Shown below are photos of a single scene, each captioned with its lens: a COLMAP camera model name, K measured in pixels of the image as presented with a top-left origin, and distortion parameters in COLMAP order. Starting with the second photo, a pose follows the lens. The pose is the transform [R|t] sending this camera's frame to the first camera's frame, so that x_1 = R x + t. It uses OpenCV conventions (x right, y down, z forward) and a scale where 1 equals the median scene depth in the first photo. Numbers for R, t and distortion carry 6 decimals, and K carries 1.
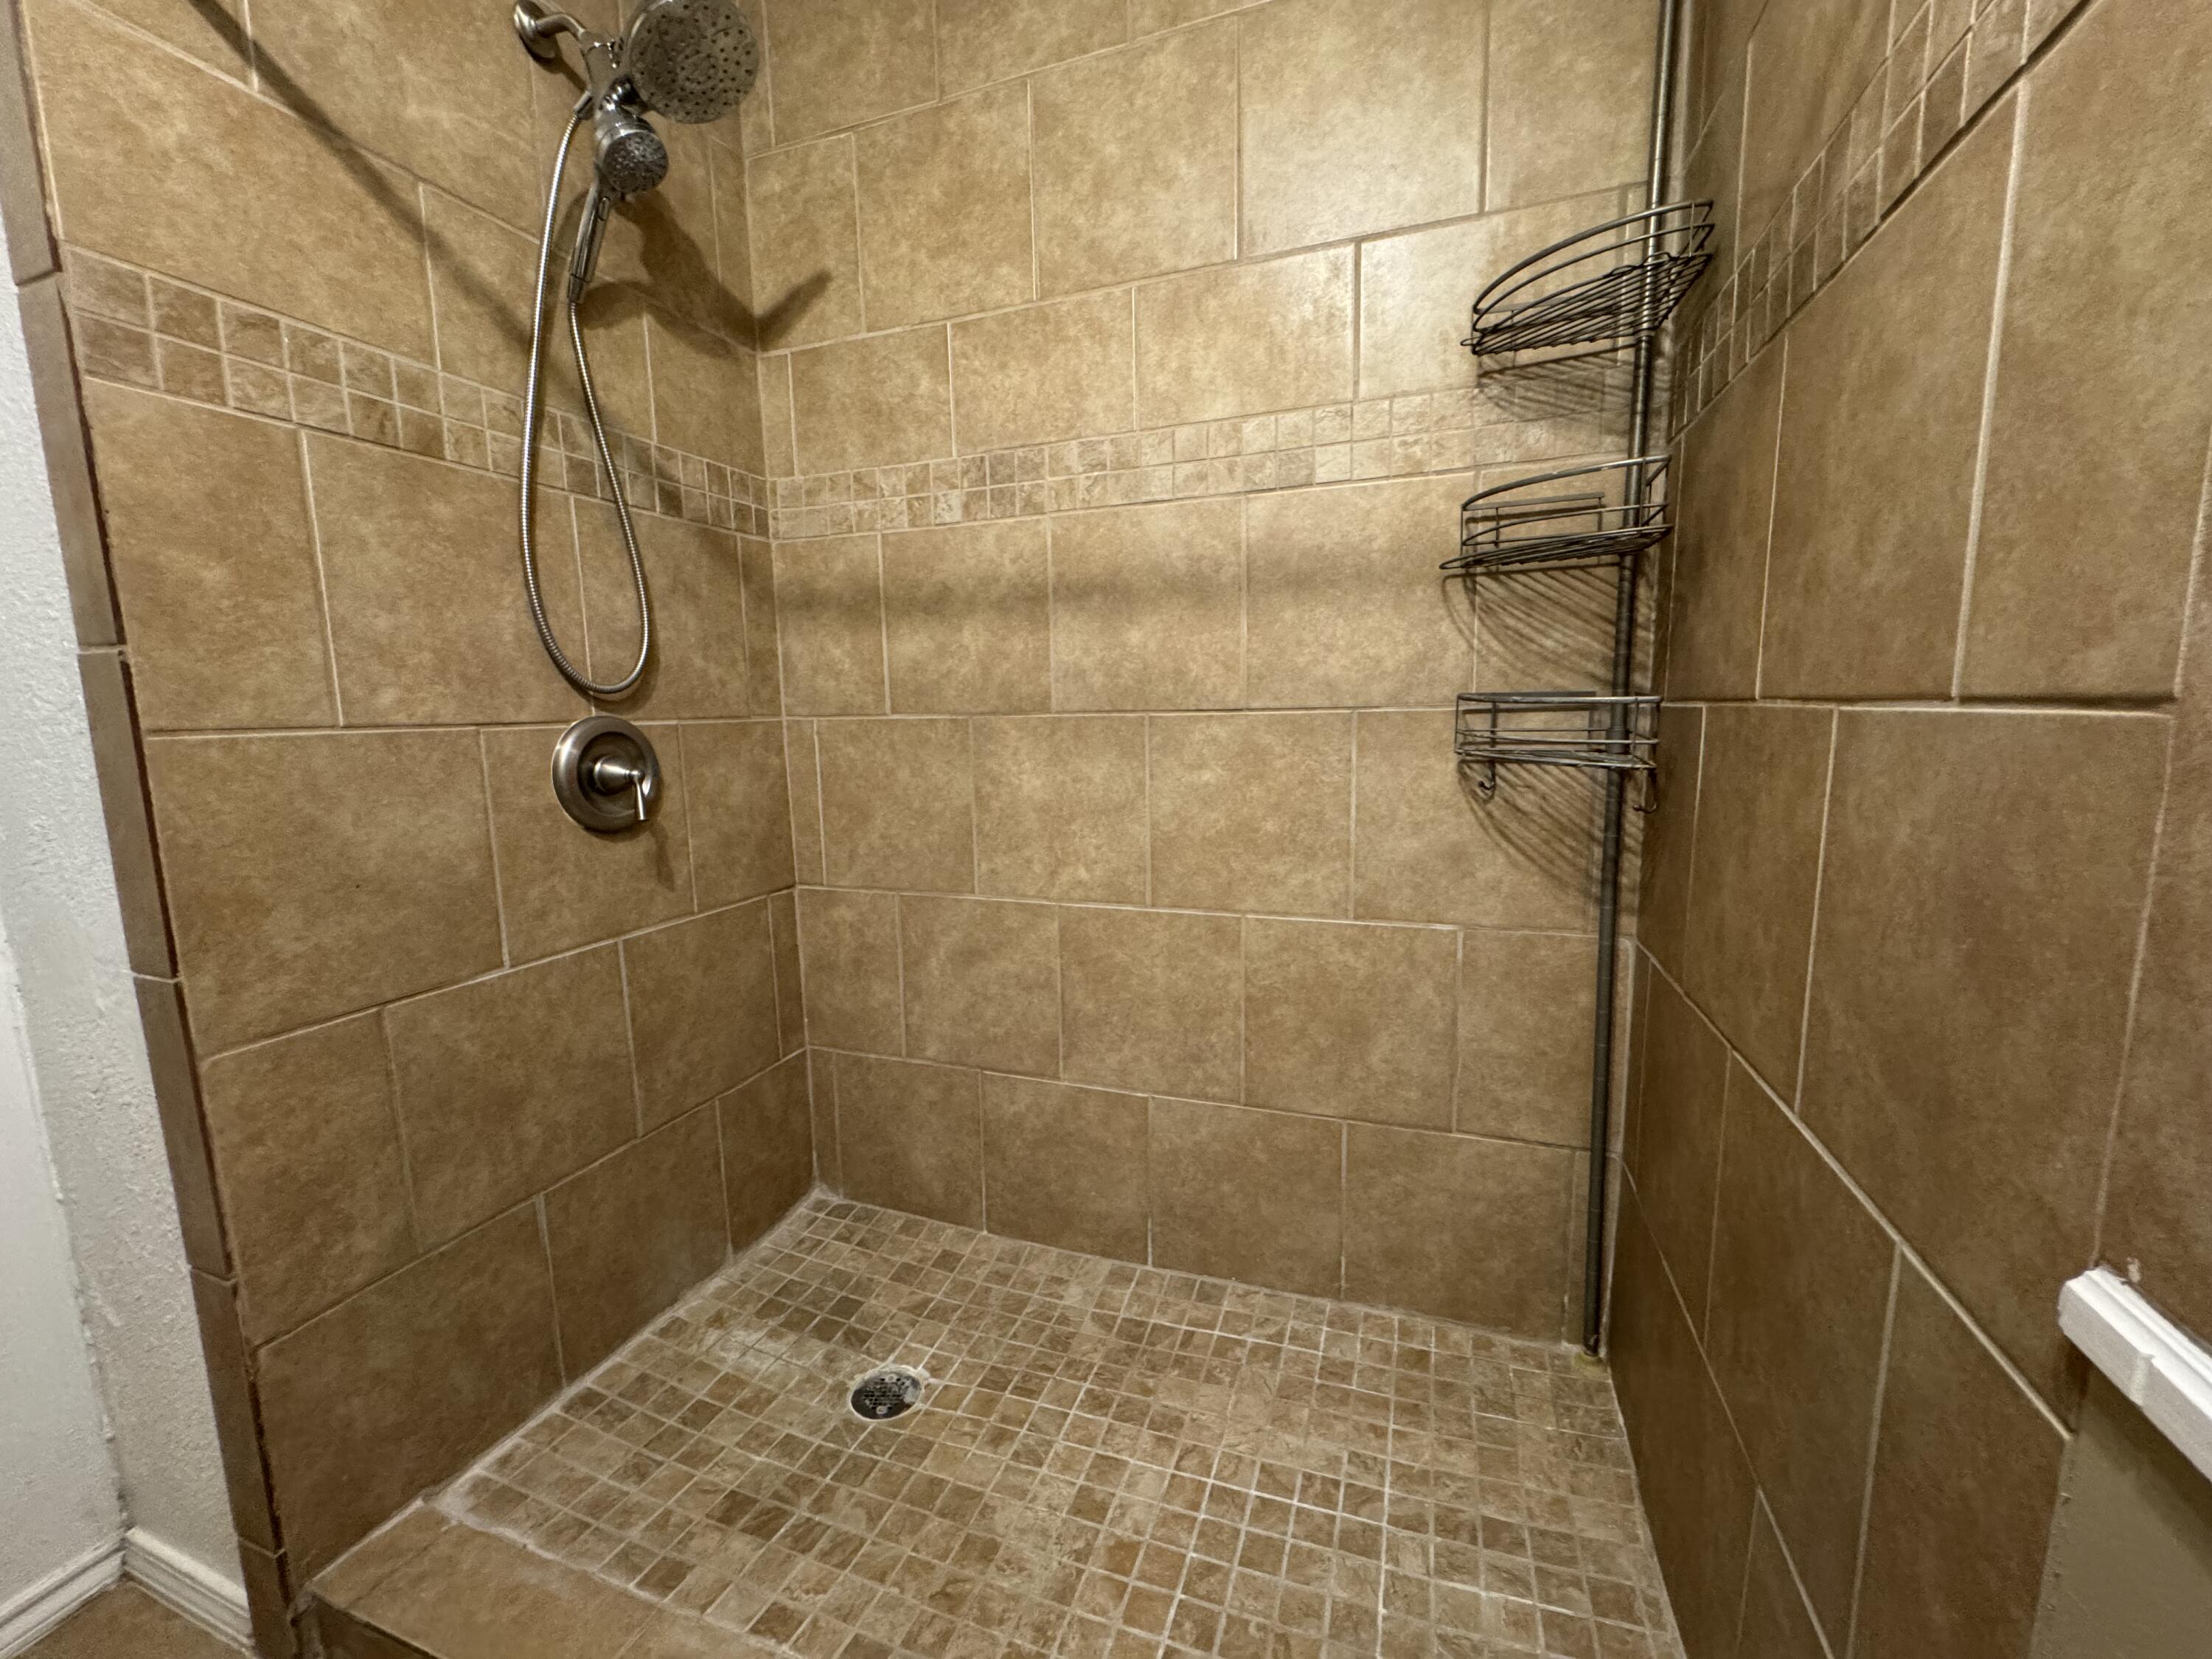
lens RADIAL K [[880.5, 0, 1101.7], [0, 880.5, 826.8], [0, 0, 1]] dist [-0.002142, 0.000153]
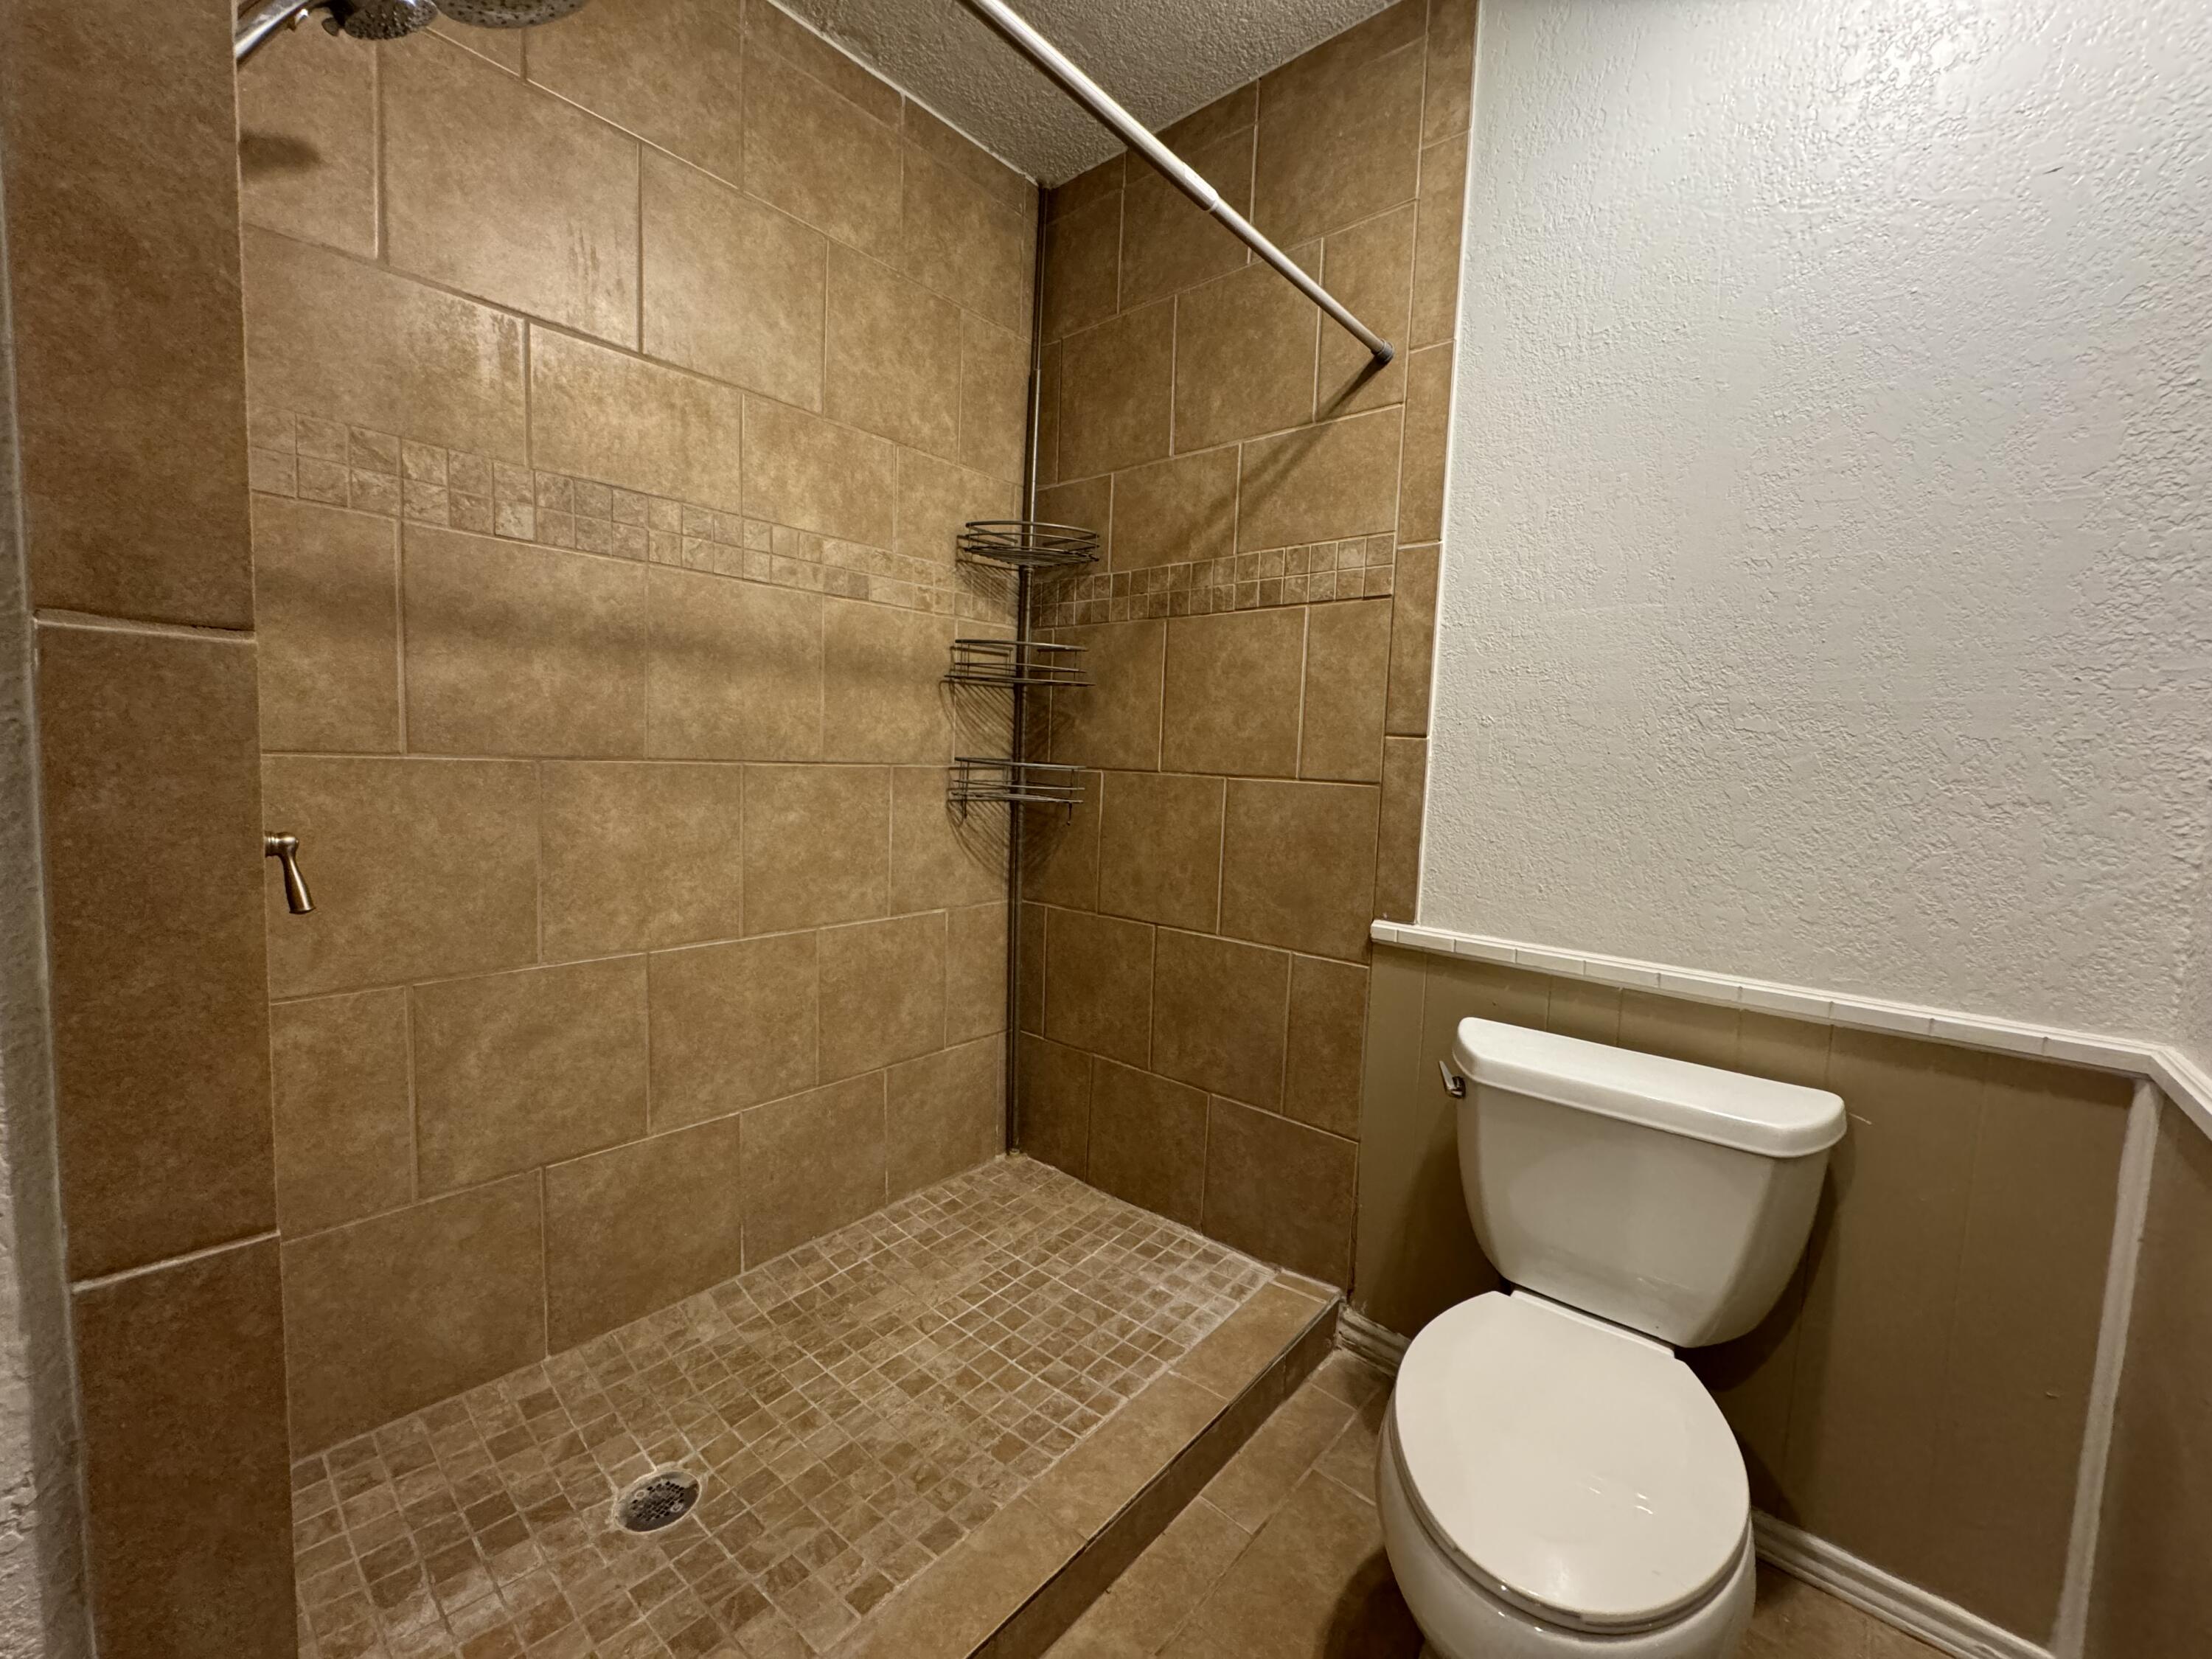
lens RADIAL K [[880.5, 0, 1101.7], [0, 880.5, 826.8], [0, 0, 1]] dist [-0.002142, 0.000153]
pose [[0.358032, -0.045278, 0.932611, -0.862709], [0.083156, 0.996401, 0.016451, -0.029412], [-0.929999, 0.071663, 0.360509, 0.183791]]
